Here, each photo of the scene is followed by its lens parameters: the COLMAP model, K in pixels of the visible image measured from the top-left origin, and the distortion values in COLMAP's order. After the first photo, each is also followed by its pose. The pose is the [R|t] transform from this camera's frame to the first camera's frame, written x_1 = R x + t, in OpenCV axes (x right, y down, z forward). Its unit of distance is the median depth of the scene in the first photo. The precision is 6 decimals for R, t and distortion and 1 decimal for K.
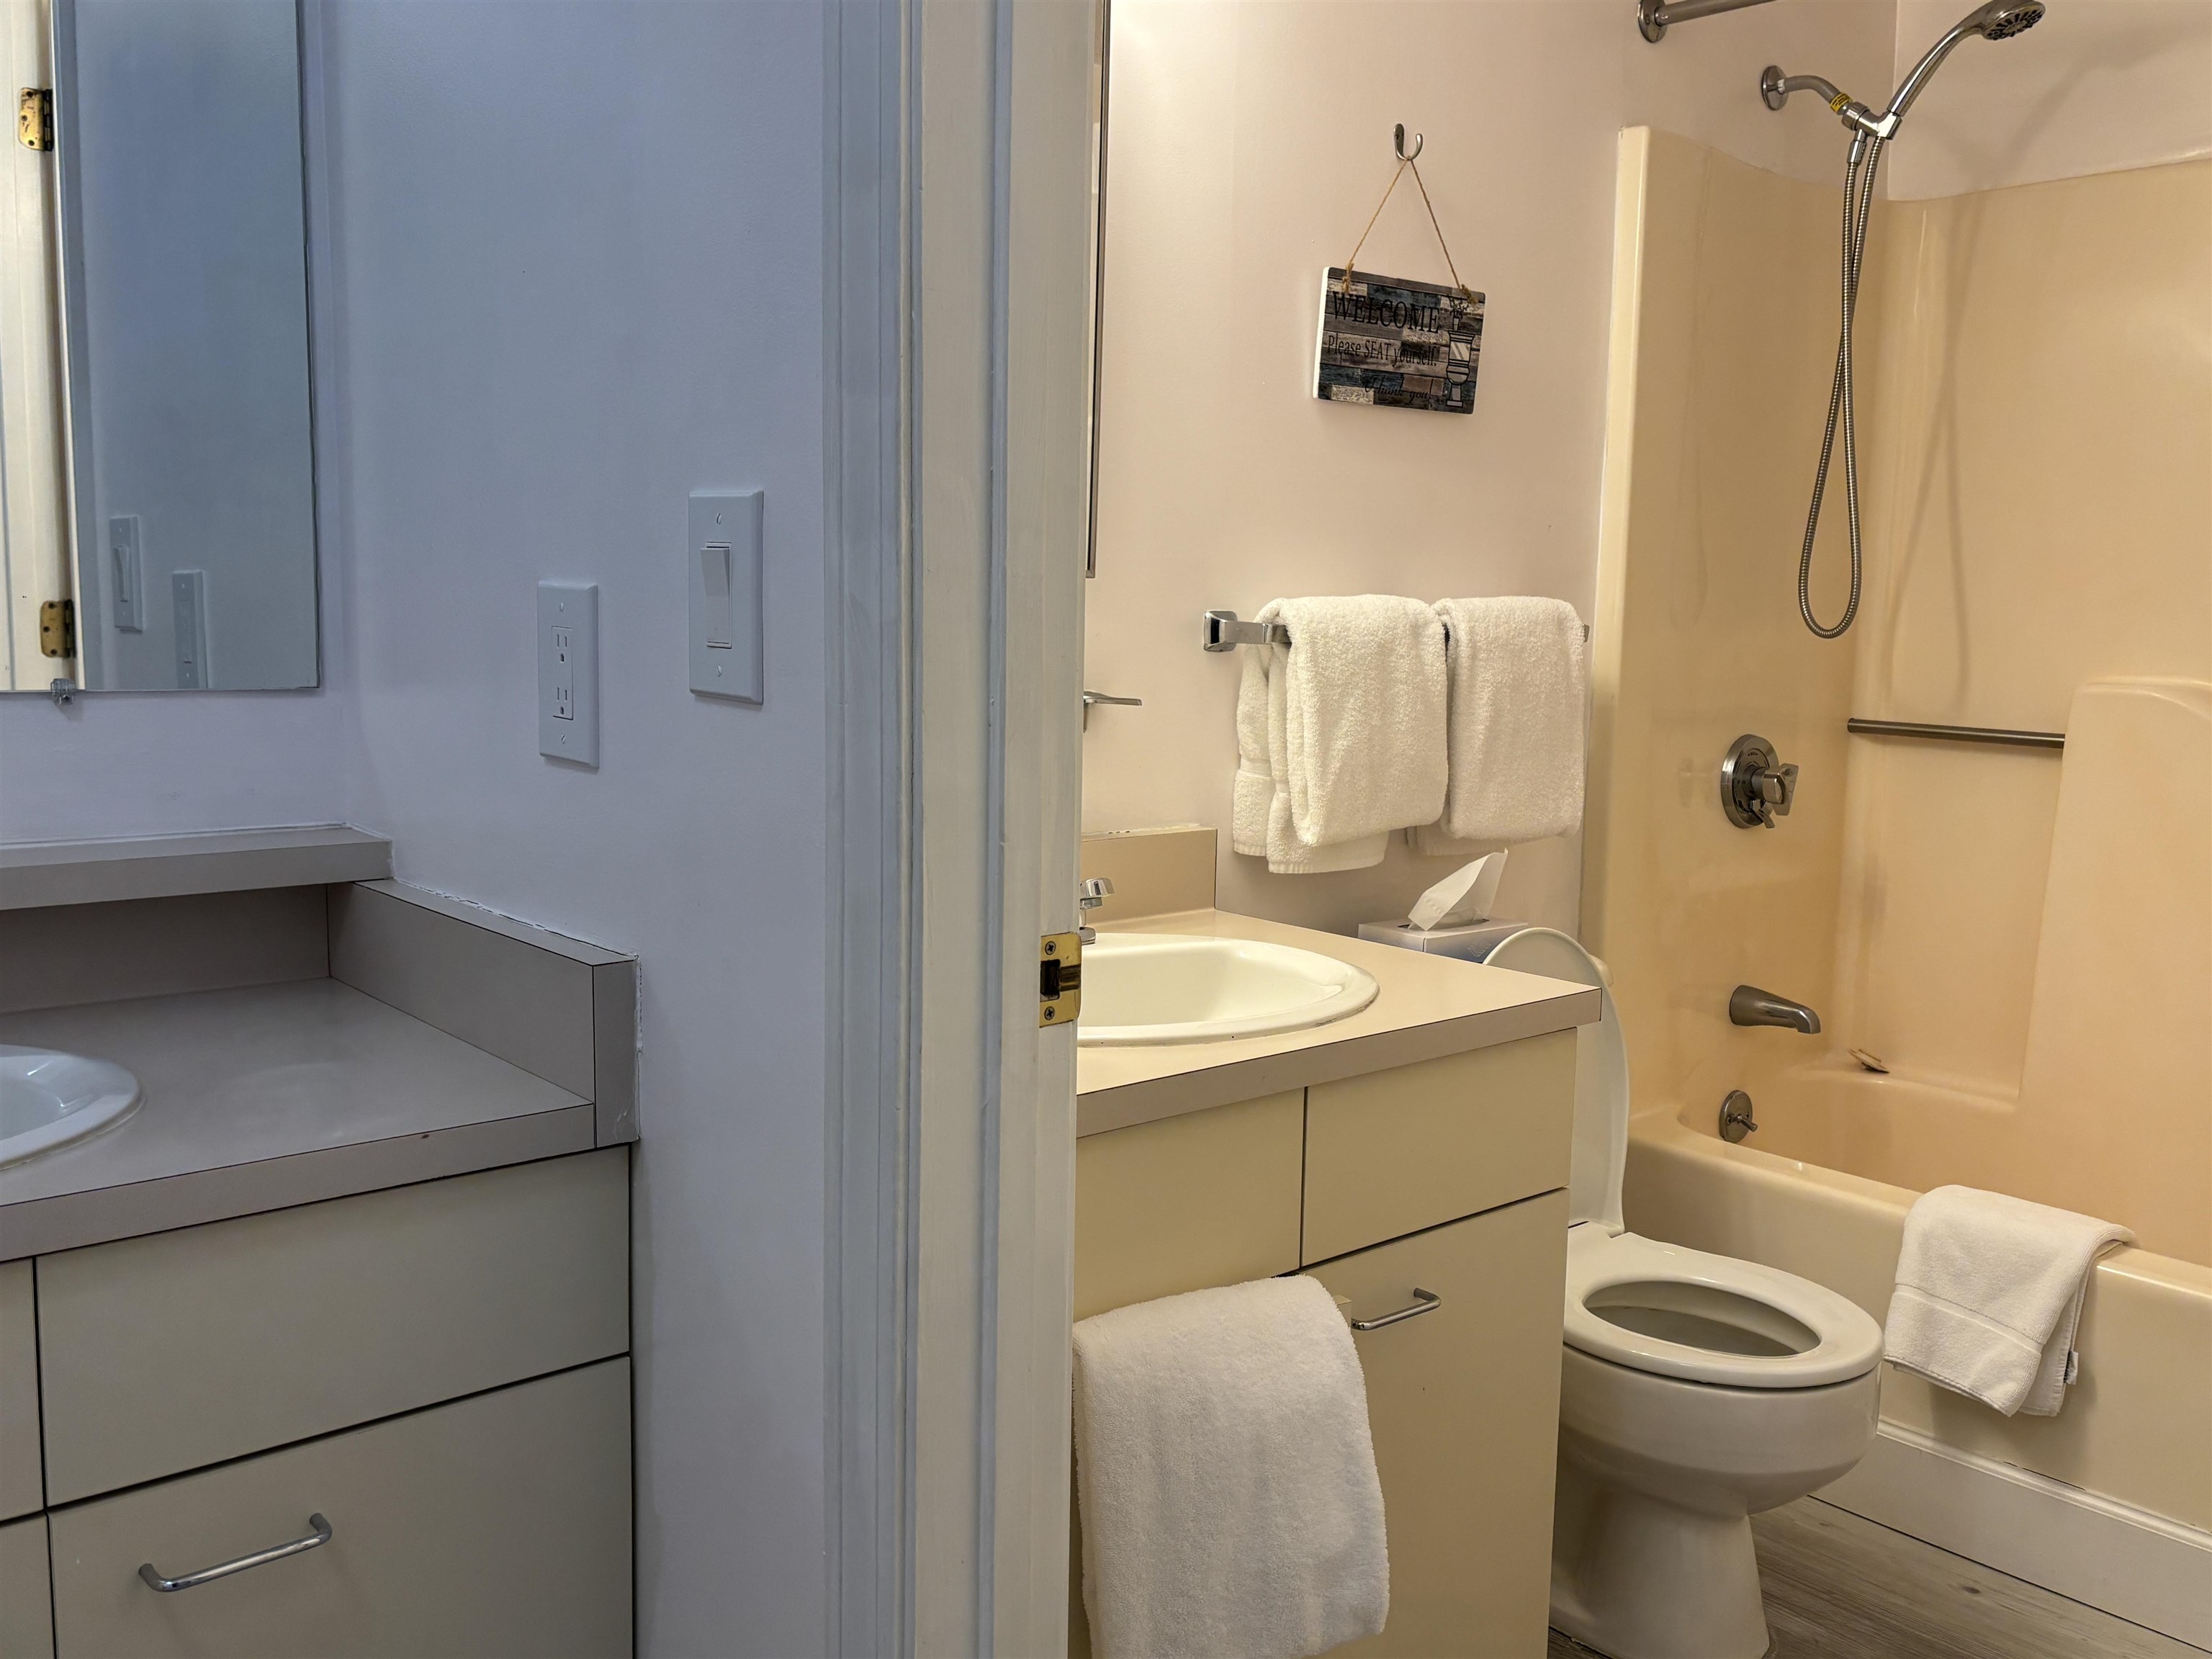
lens RADIAL K [[1874.4, 0, 1106.0], [0, 1874.4, 829.5], [0, 0, 1]] dist [0.023128, 0.001817]
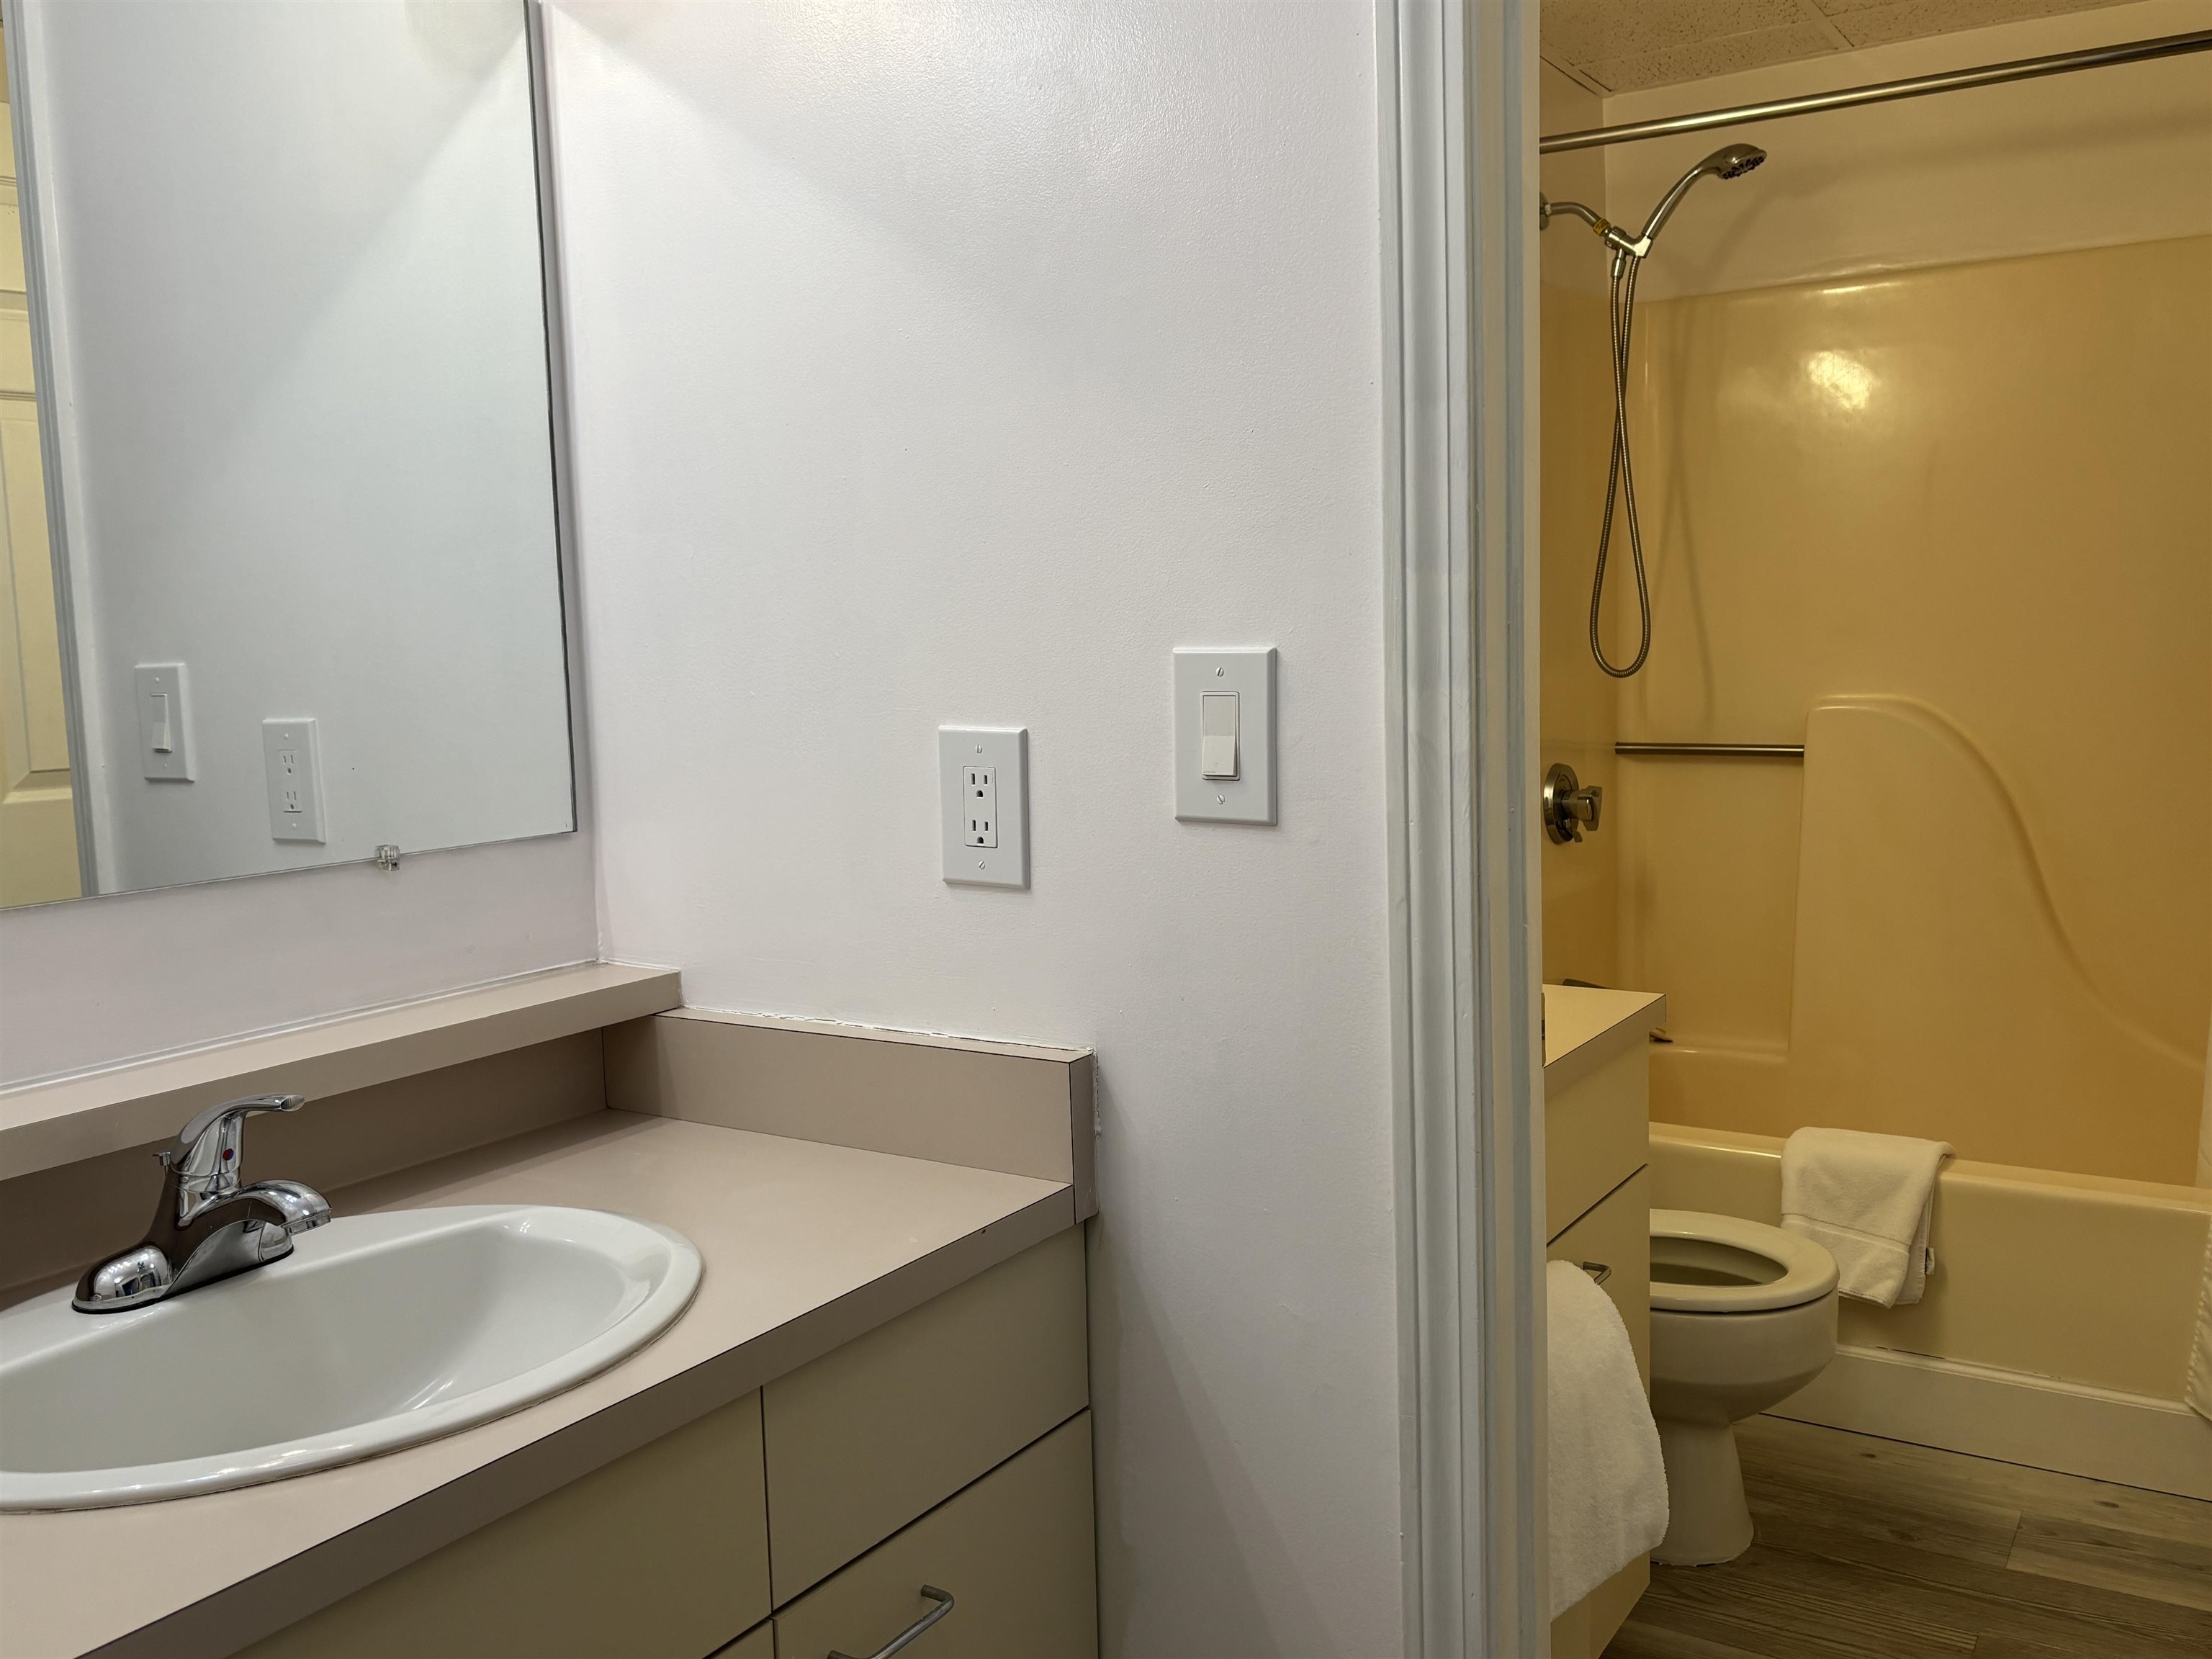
lens RADIAL K [[1877.0, 0, 1106.0], [0, 1877.0, 829.5], [0, 0, 1]] dist [0.069993, -0.104035]
pose [[0.960123, -0.079762, 0.267959, -0.306034], [0.084396, 0.996415, -0.005801, -0.033664], [-0.266536, 0.028184, 0.963413, -0.057770]]
